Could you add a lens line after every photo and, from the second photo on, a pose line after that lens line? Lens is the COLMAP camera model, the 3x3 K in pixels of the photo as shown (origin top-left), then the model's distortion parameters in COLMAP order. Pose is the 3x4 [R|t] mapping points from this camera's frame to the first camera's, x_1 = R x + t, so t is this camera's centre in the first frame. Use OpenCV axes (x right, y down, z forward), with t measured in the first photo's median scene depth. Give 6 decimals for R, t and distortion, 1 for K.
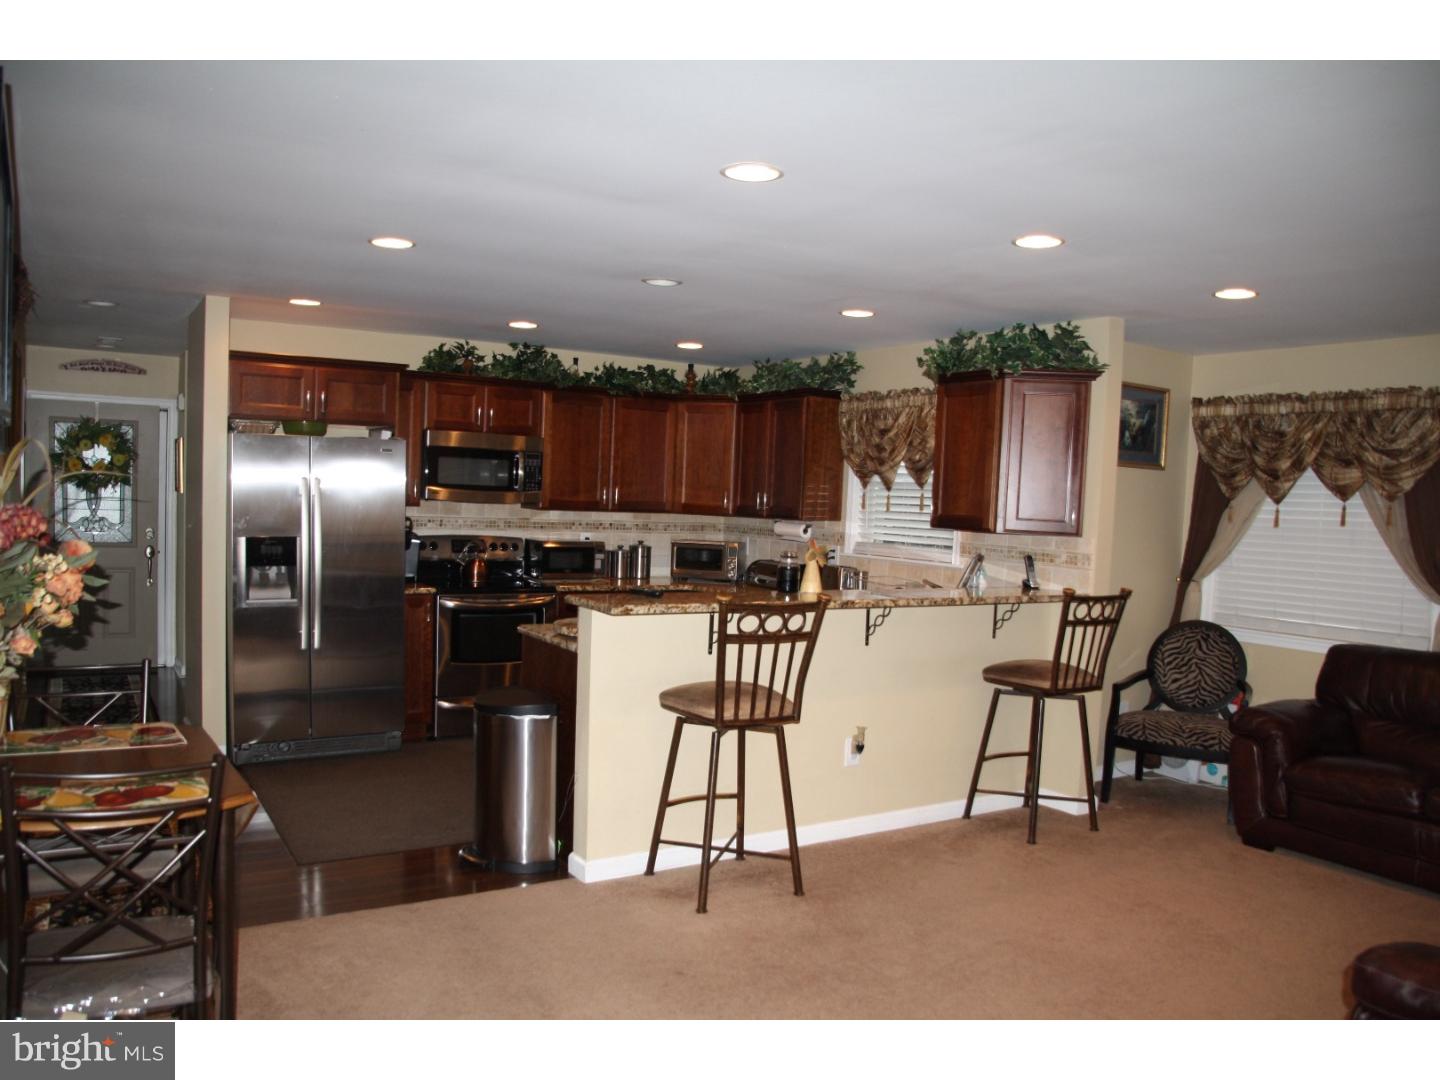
lens RADIAL K [[1080.5, 0, 709.2], [0, 1080.5, 574.4], [0, 0, 1]] dist [-0.126641, 0.073620]
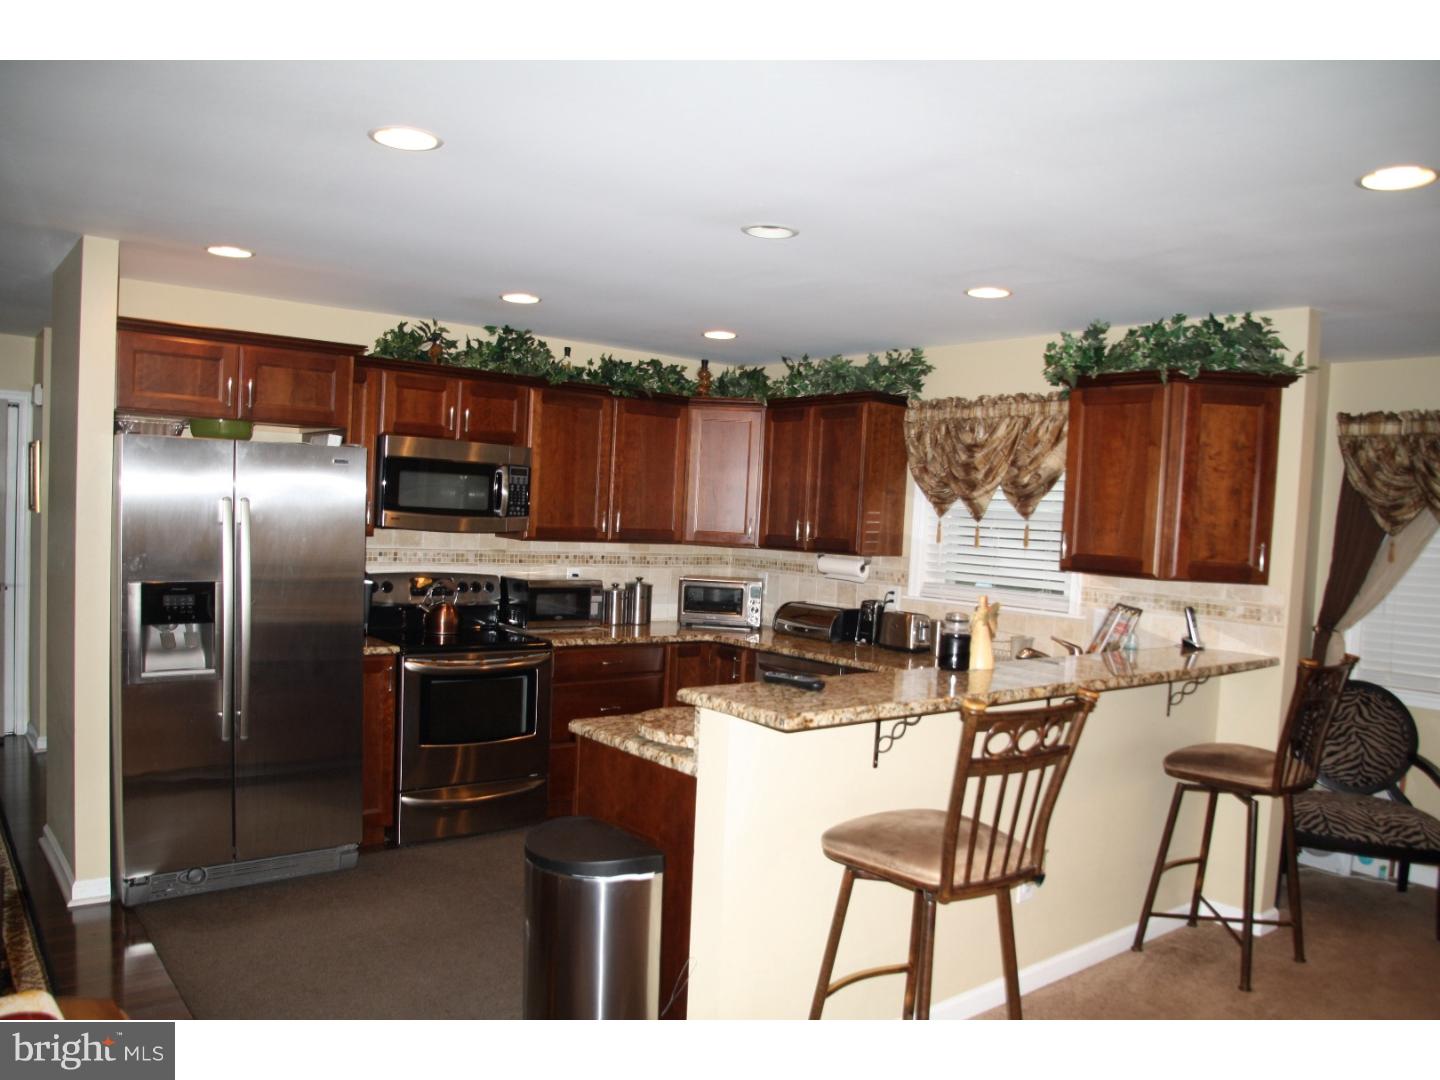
lens RADIAL K [[1080.5, 0, 720.1], [0, 1080.5, 575.9], [0, 0, 1]] dist [-0.126641, 0.073620]
pose [[0.992231, 0.000893, 0.124409, -0.135830], [0.000498, 0.999938, -0.011147, -0.030239], [-0.124411, 0.011122, 0.992168, 0.249909]]
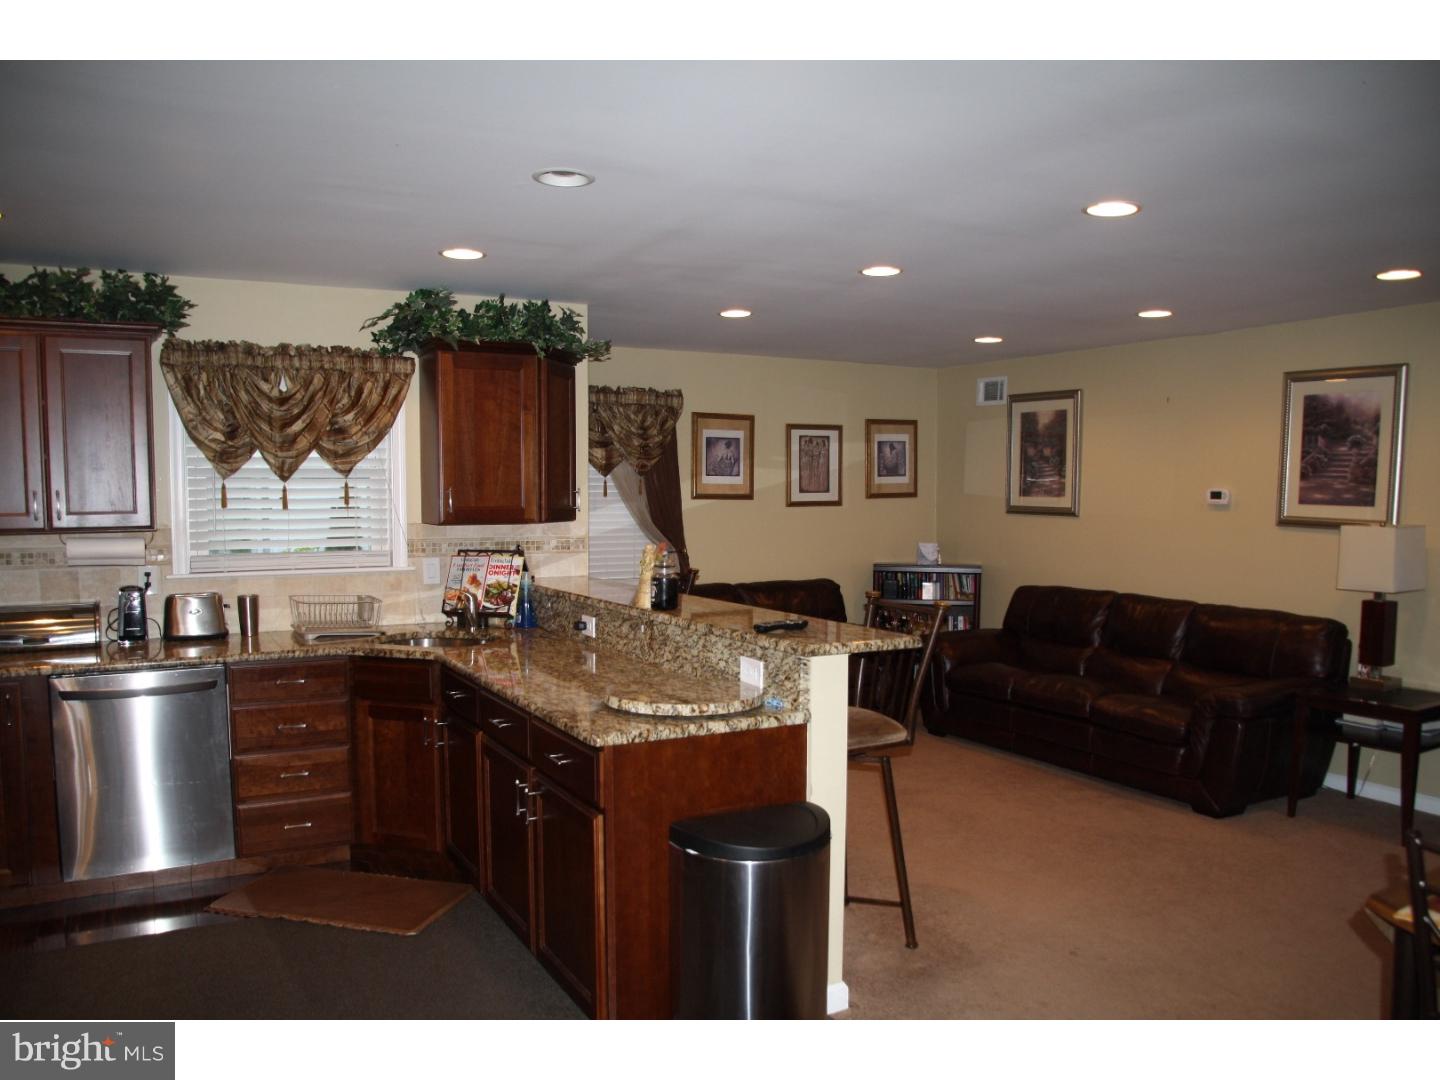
lens RADIAL K [[1080.5, 0, 713.9], [0, 1080.5, 577.5], [0, 0, 1]] dist [-0.126641, 0.073620]
pose [[0.057105, -0.117511, 0.991428, -0.595994], [0.074635, 0.990773, 0.113135, -0.078997], [-0.995575, 0.067535, 0.065348, 0.724855]]
